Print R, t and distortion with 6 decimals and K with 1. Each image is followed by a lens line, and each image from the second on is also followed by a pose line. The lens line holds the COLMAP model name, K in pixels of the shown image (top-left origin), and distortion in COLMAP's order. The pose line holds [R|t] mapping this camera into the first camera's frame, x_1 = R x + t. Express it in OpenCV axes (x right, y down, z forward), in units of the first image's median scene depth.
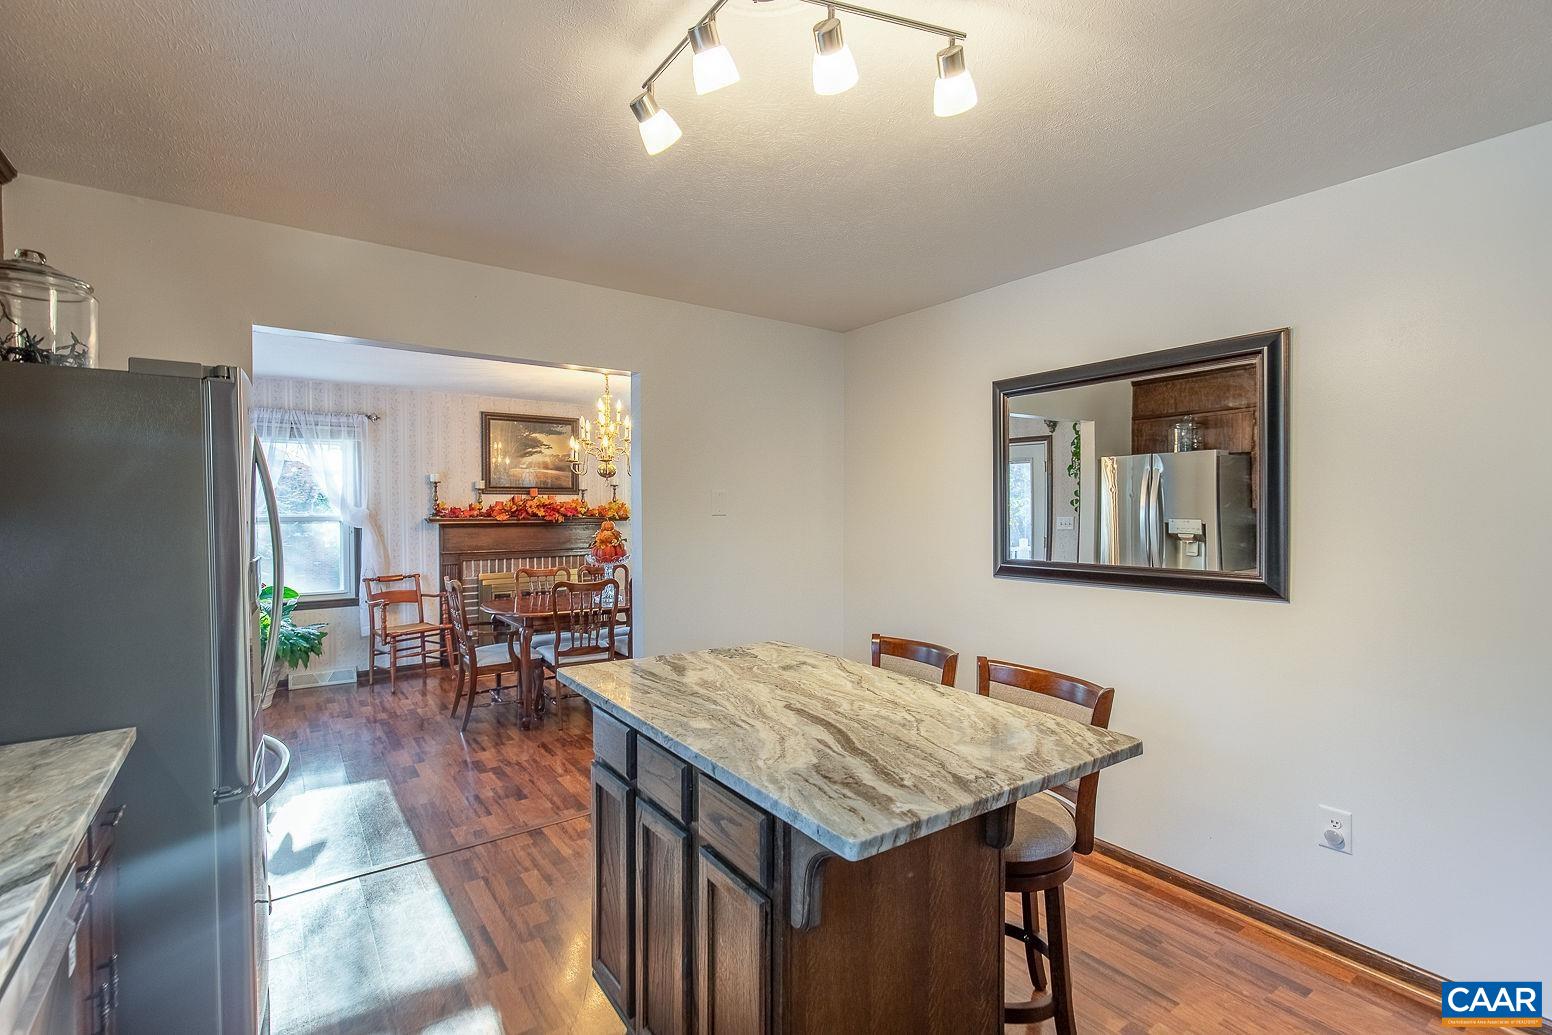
lens RADIAL K [[713.2, 0, 782.4], [0, 713.2, 515.3], [0, 0, 1]] dist [0.000955, 0.000095]
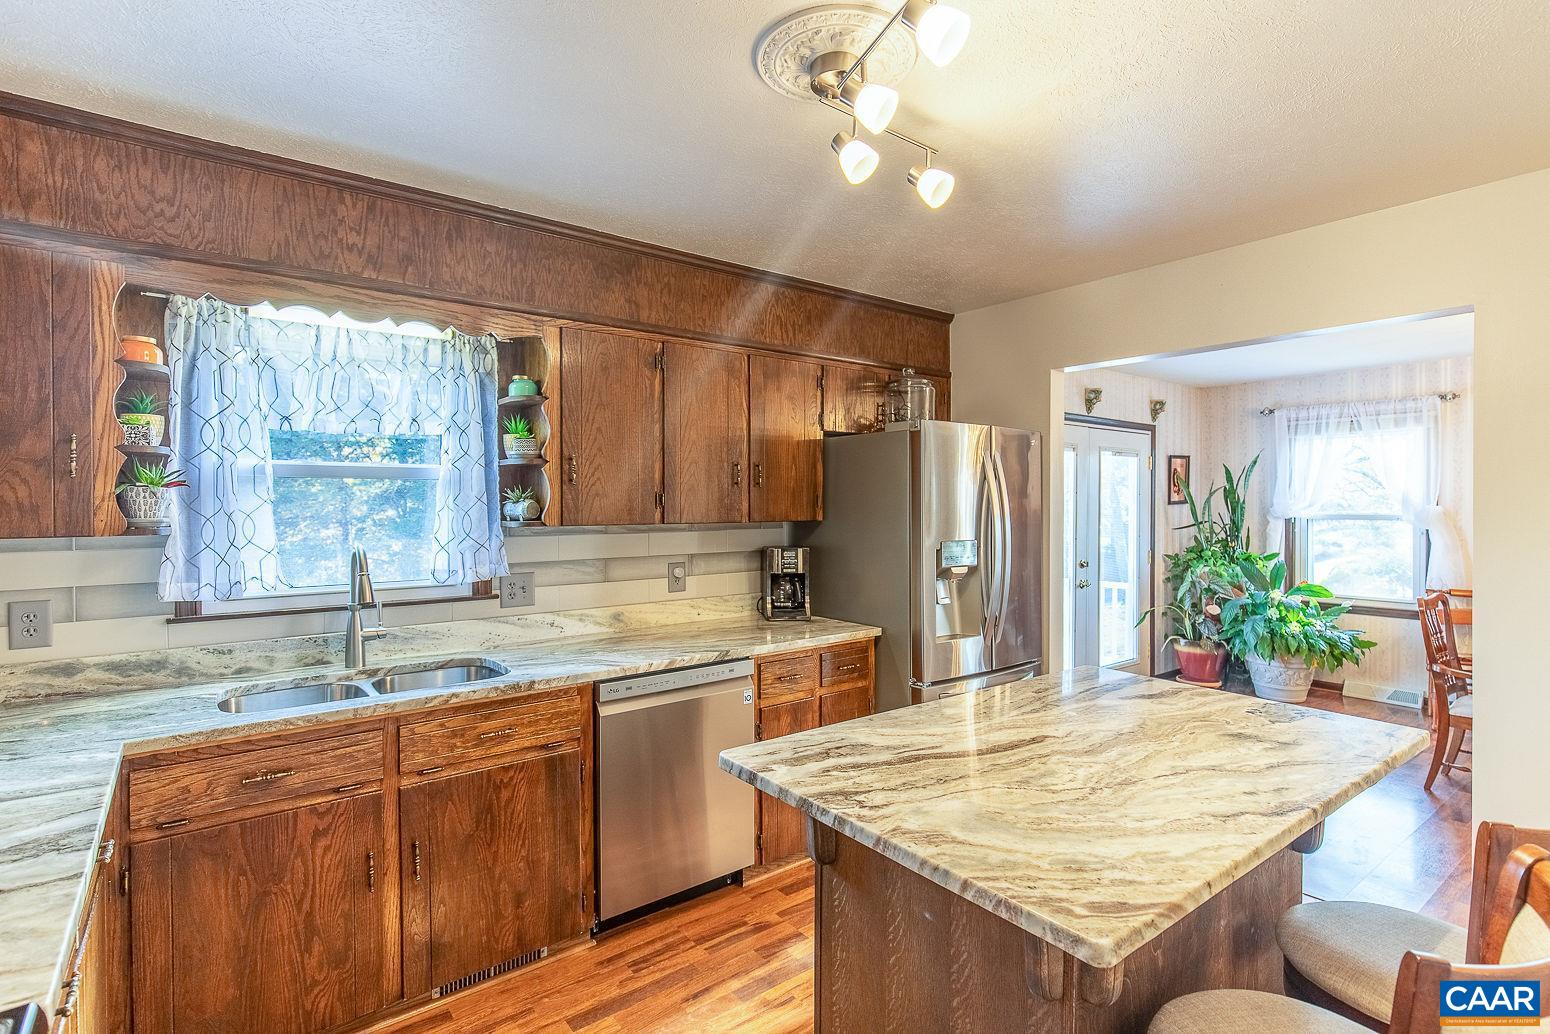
lens RADIAL K [[750.3, 0, 764.6], [0, 750.3, 506.5], [0, 0, 1]] dist [-0.002073, -0.000280]
pose [[0.017983, 0.006366, -0.999818, 0.887435], [-0.010506, 0.999926, 0.006177, -0.019645], [0.999783, 0.010393, 0.018048, 0.598566]]
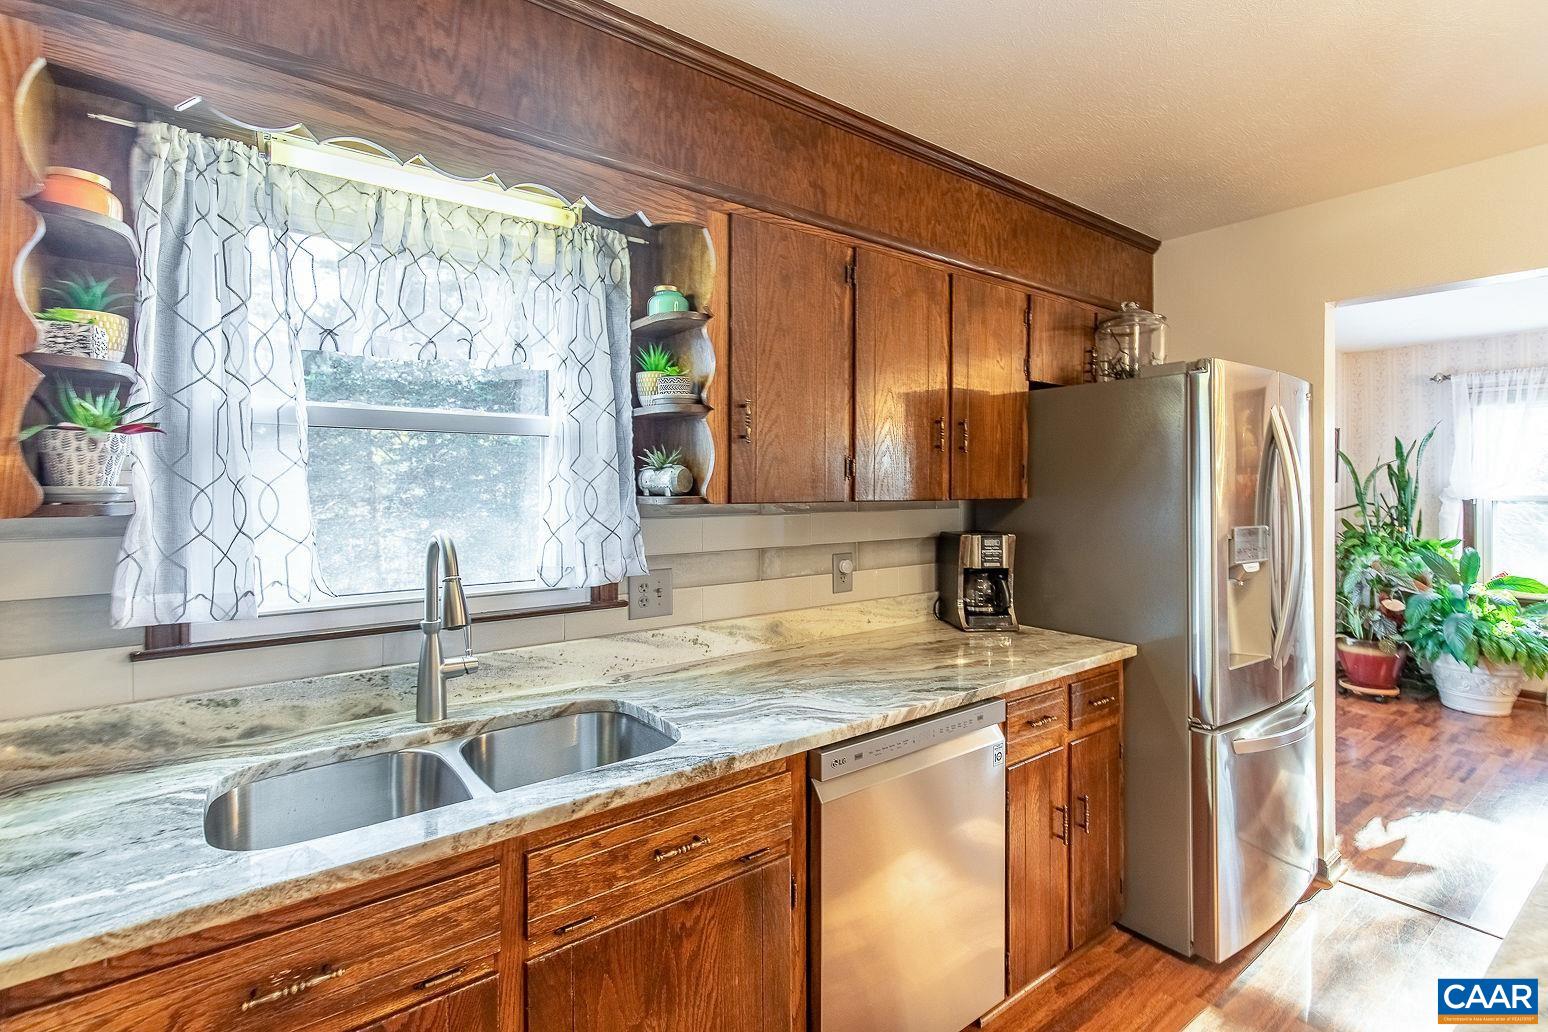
lens RADIAL K [[707.6, 0, 767.3], [0, 707.6, 481.9], [0, 0, 1]] dist [0.003289, 0.000153]
pose [[0.016659, -0.001885, -0.999859, 0.364462], [-0.014919, 0.999886, -0.002134, 0.003787], [0.999750, 0.014952, 0.016629, 0.265635]]
